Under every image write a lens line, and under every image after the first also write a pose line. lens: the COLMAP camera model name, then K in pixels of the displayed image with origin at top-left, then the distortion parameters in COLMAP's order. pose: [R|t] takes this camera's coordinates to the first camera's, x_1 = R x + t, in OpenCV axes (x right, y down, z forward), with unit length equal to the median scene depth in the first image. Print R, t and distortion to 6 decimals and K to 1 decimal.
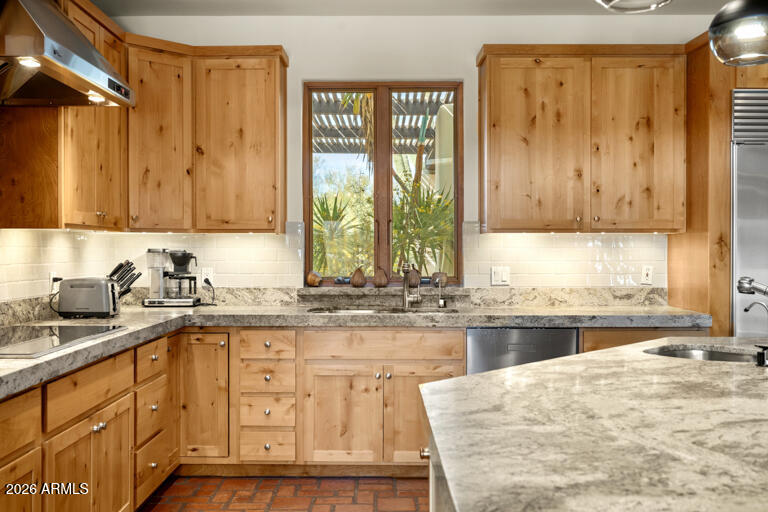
lens RADIAL K [[746.8, 0, 381.4], [0, 746.8, 254.0], [0, 0, 1]] dist [0.025053, 0.000000]
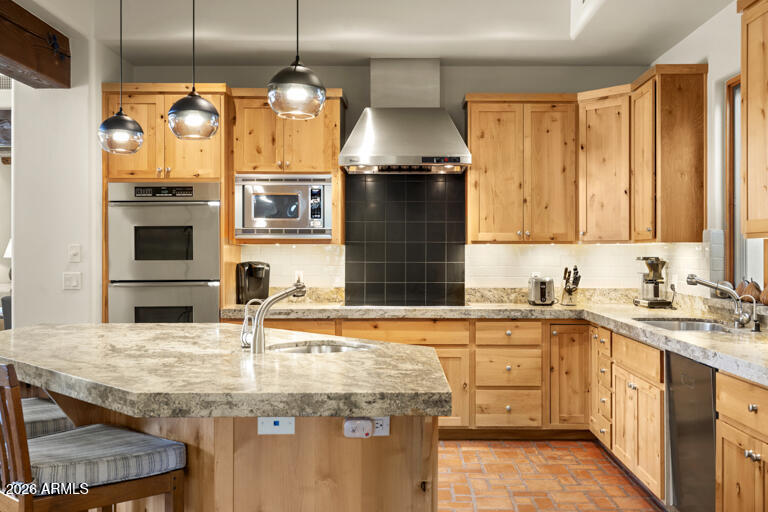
lens RADIAL K [[746.8, 0, 385.7], [0, 746.8, 255.3], [0, 0, 1]] dist [0.025053, 0.000000]
pose [[-0.012509, -0.003923, -0.999914, 0.952922], [-0.009194, 0.999950, -0.003808, -0.001685], [0.999879, 0.009146, -0.012544, 0.657831]]
